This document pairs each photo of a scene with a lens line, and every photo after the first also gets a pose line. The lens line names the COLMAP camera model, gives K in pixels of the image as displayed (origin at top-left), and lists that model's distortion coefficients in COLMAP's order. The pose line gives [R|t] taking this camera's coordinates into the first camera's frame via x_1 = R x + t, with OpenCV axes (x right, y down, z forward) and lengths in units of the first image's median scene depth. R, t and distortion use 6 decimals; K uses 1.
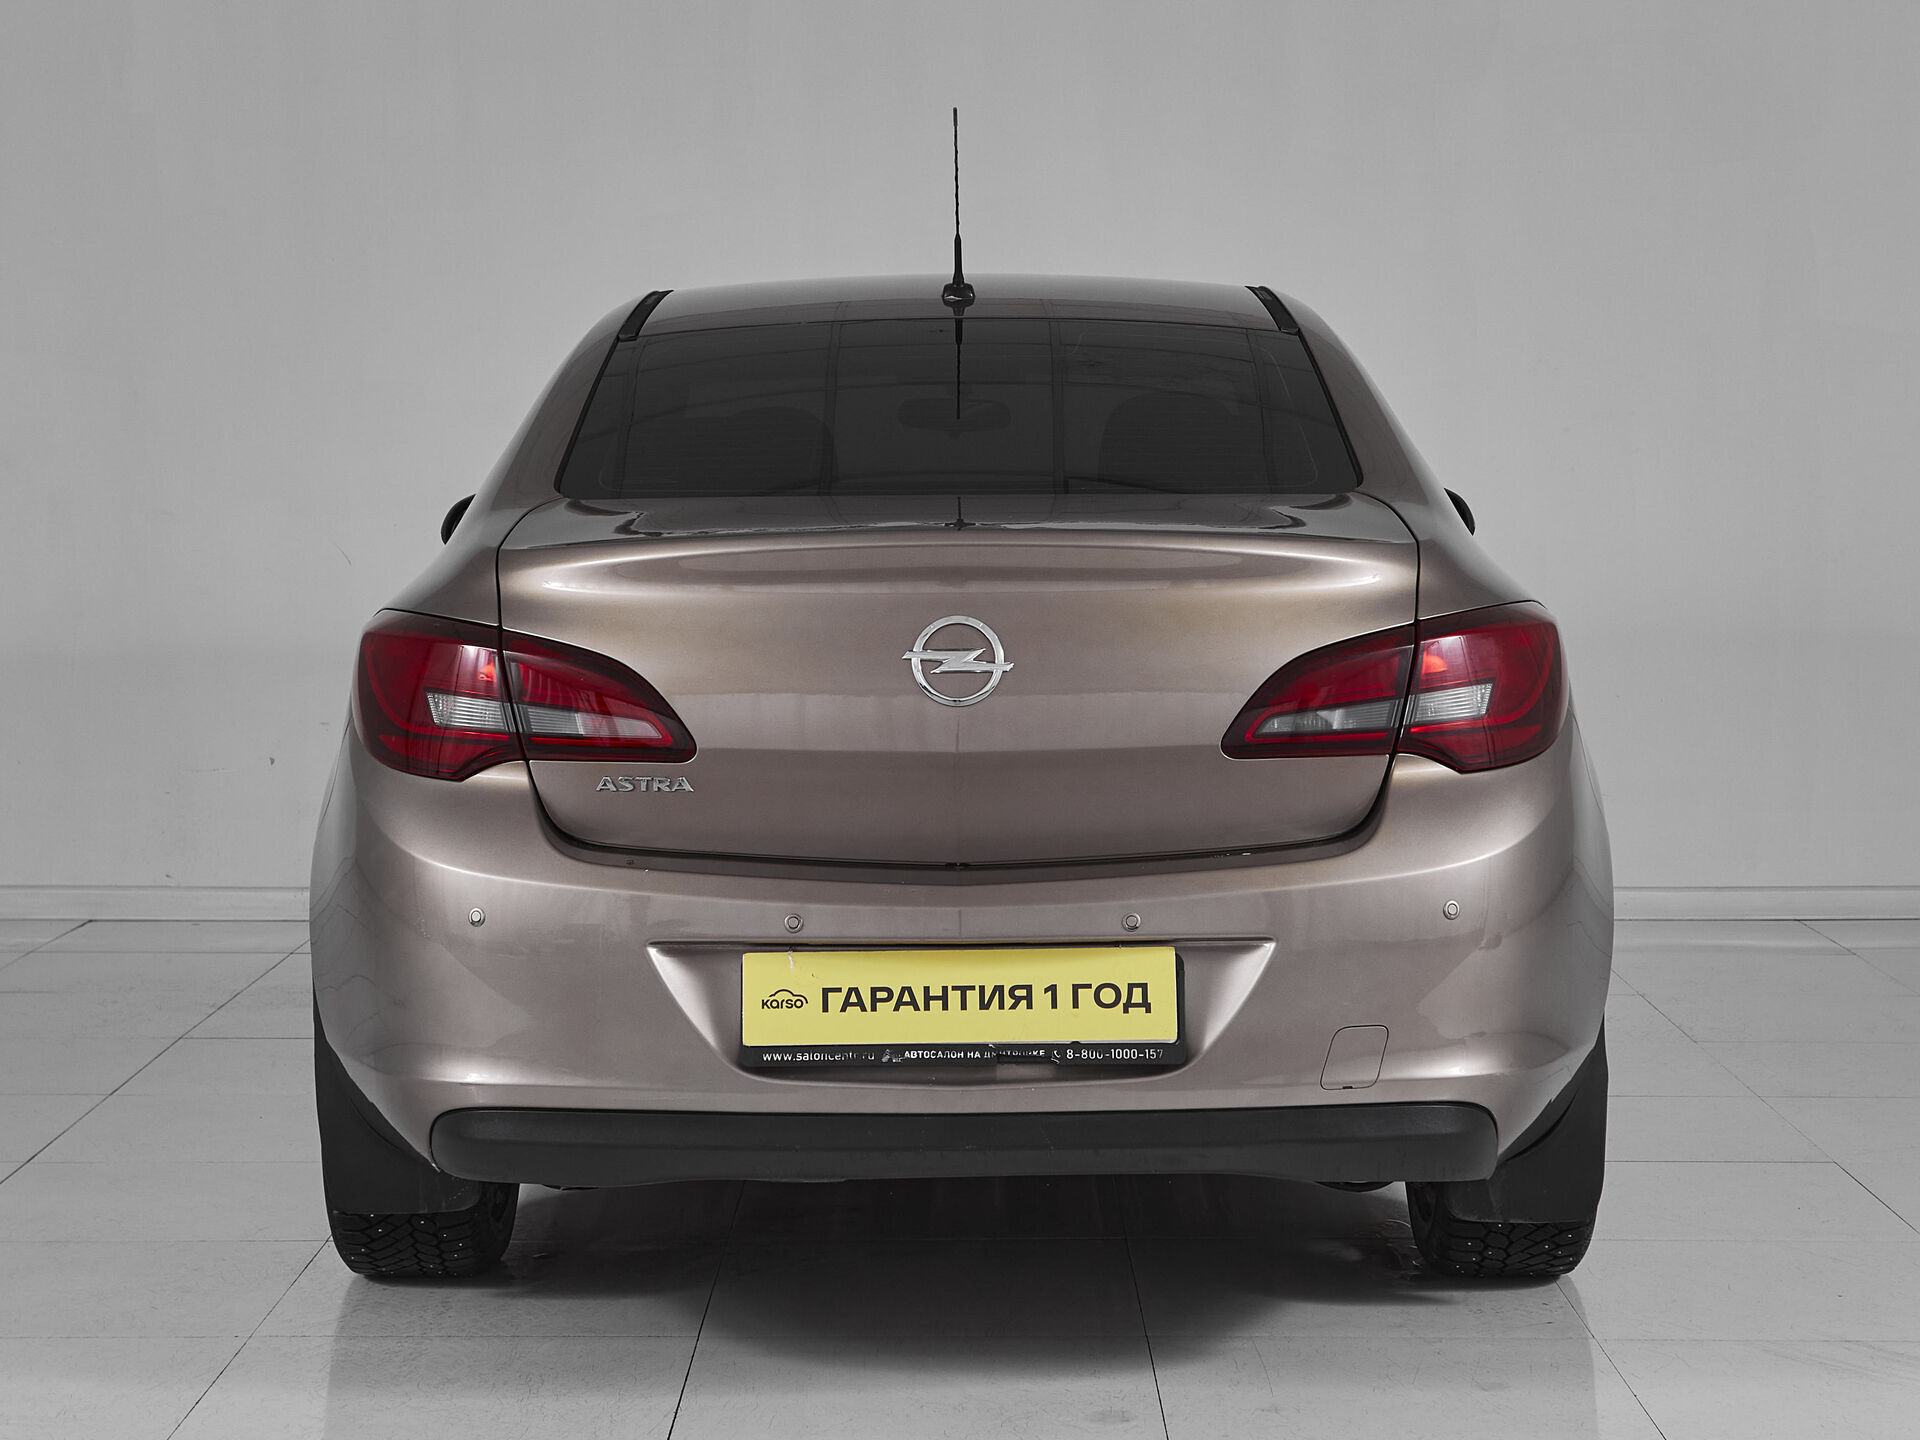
lens RADIAL K [[2359.9, 0, 960.0], [0, 2359.9, 720.0], [0, 0, 1]] dist [0.049843, -0.017180]
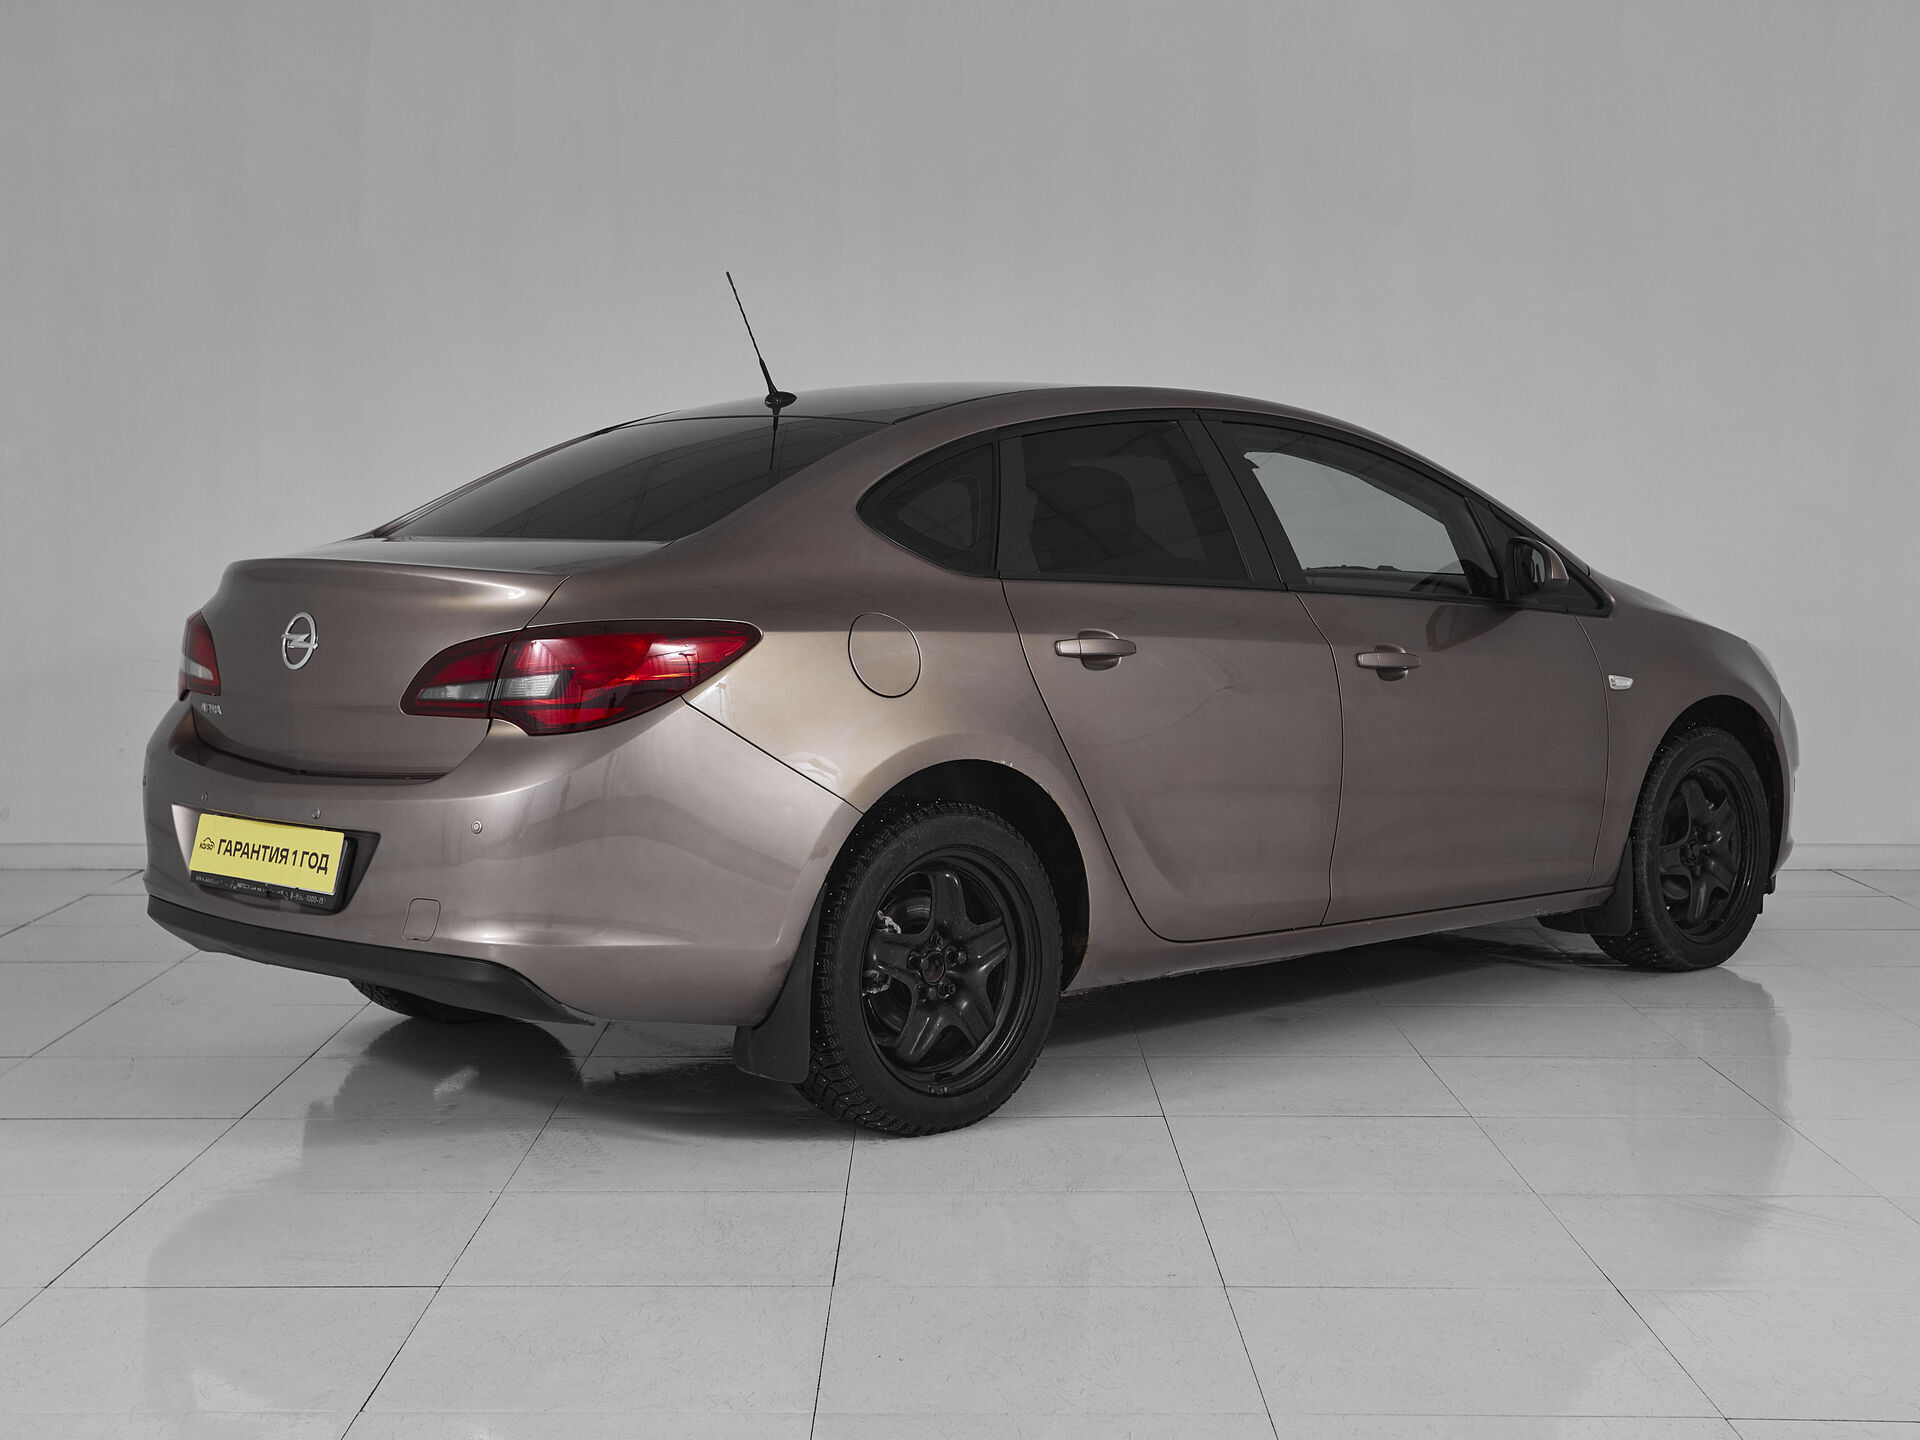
lens RADIAL K [[2359.9, 0, 960.0], [0, 2359.9, 720.0], [0, 0, 1]] dist [0.049843, -0.017180]
pose [[0.766090, 0.060115, -0.639916, 1.328190], [-0.083099, 0.996524, -0.005868, 0.000016], [0.637339, 0.057672, 0.768422, 0.075203]]
